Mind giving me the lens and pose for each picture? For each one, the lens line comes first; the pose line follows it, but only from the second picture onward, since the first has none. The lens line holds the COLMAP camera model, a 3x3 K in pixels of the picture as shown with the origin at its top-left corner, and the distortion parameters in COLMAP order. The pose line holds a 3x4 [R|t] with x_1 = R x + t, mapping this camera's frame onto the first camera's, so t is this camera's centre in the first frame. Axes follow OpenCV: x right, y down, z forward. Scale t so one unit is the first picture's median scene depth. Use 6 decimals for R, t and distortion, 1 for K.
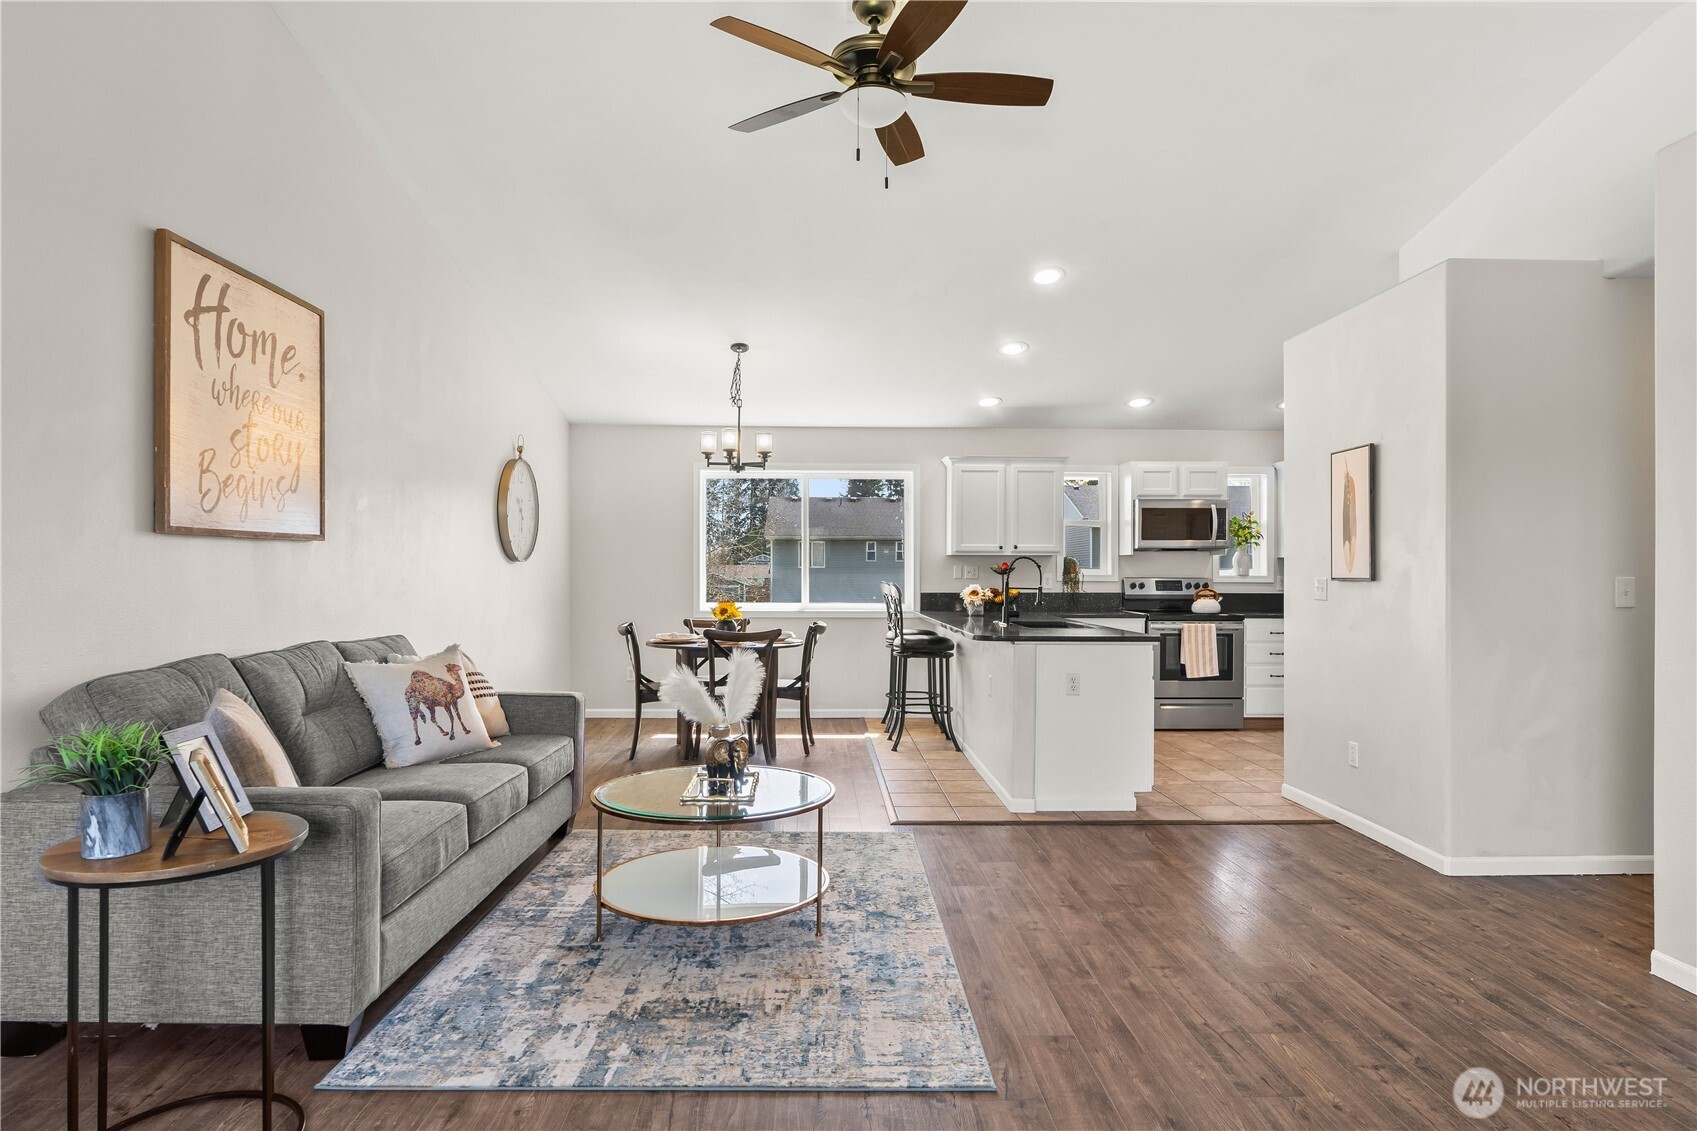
lens RADIAL K [[948.0, 0, 847.2], [0, 948.0, 573.4], [0, 0, 1]] dist [0.008792, 0.000560]
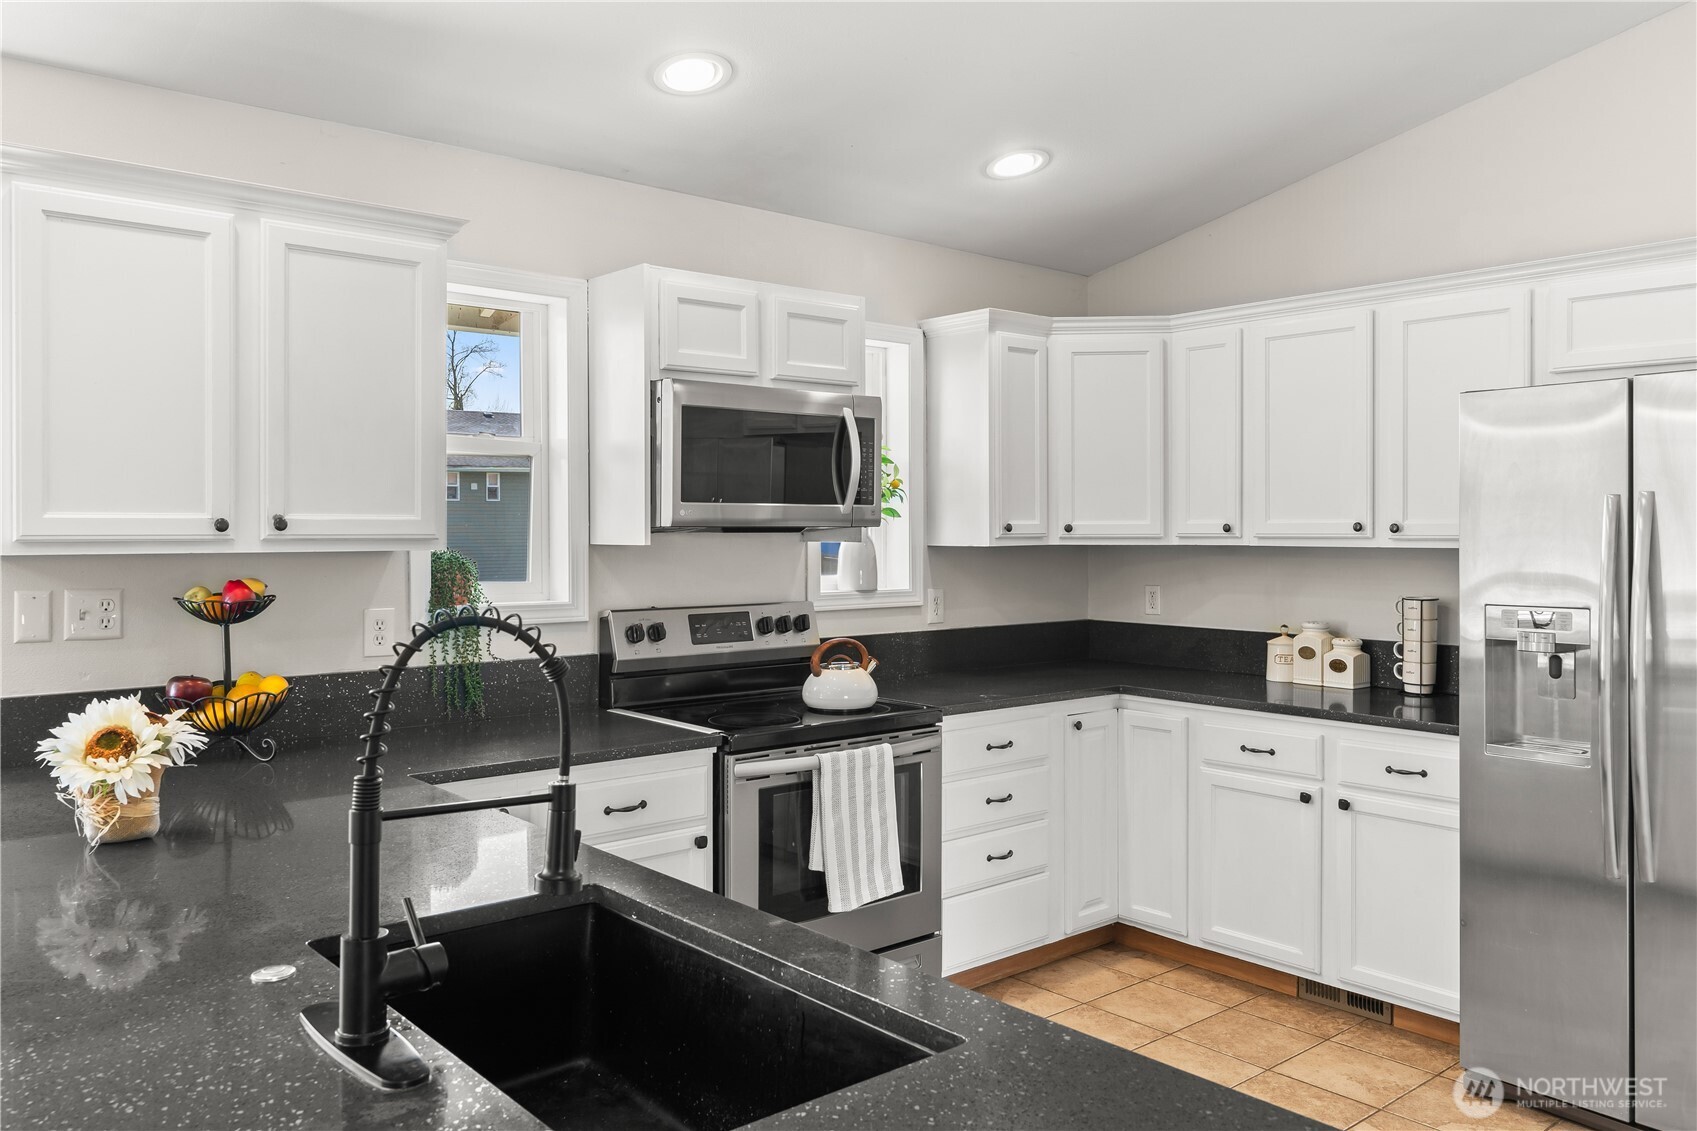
lens RADIAL K [[1269.0, 0, 839.8], [0, 1269.0, 538.4], [0, 0, 1]] dist [-0.004917, 0.004135]
pose [[0.785543, -0.008004, 0.618755, 0.075657], [0.004600, 0.999964, 0.007096, -0.024438], [-0.618790, -0.002728, 0.785552, 0.592631]]
